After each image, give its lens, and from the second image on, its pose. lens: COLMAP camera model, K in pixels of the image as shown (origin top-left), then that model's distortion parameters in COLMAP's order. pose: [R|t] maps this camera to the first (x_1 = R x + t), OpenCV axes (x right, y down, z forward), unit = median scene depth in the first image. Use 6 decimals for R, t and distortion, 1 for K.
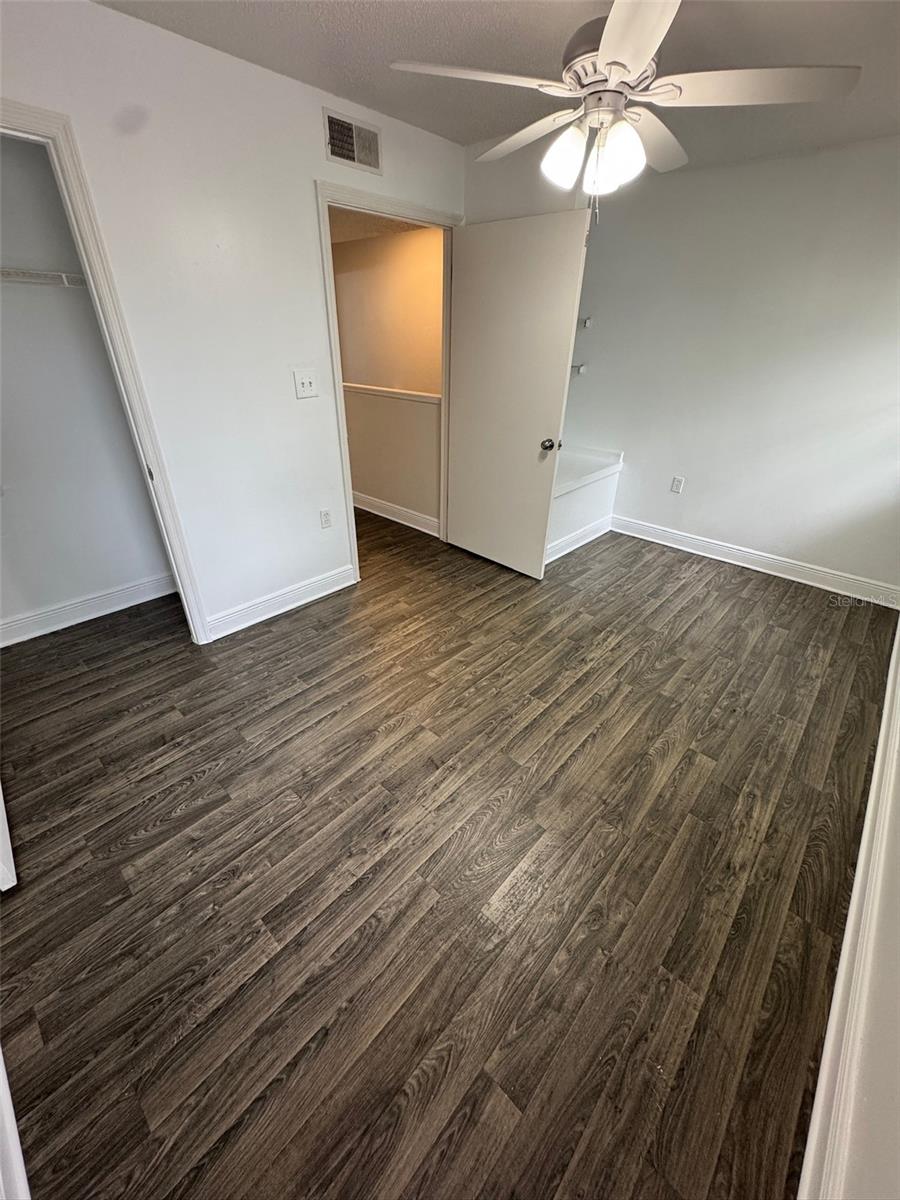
lens RADIAL K [[478.2, 0, 453.1], [0, 478.2, 598.6], [0, 0, 1]] dist [-0.003725, 0.000507]
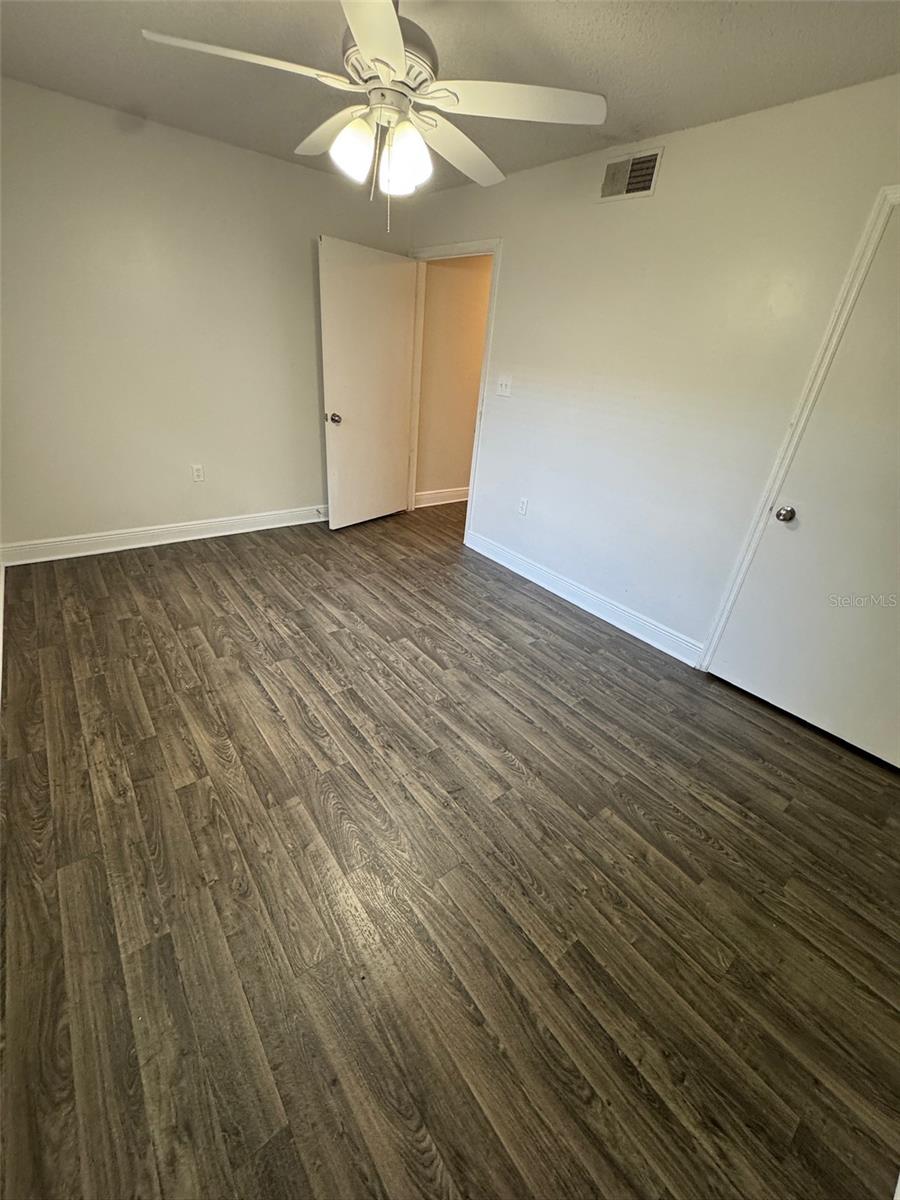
lens RADIAL K [[492.6, 0, 453.6], [0, 492.6, 576.6], [0, 0, 1]] dist [0.001007, 0.000115]
pose [[-0.156601, 0.389653, -0.907550, 0.869776], [-0.557984, 0.723290, 0.406824, -0.452622], [0.814942, 0.570107, 0.104153, 0.838056]]
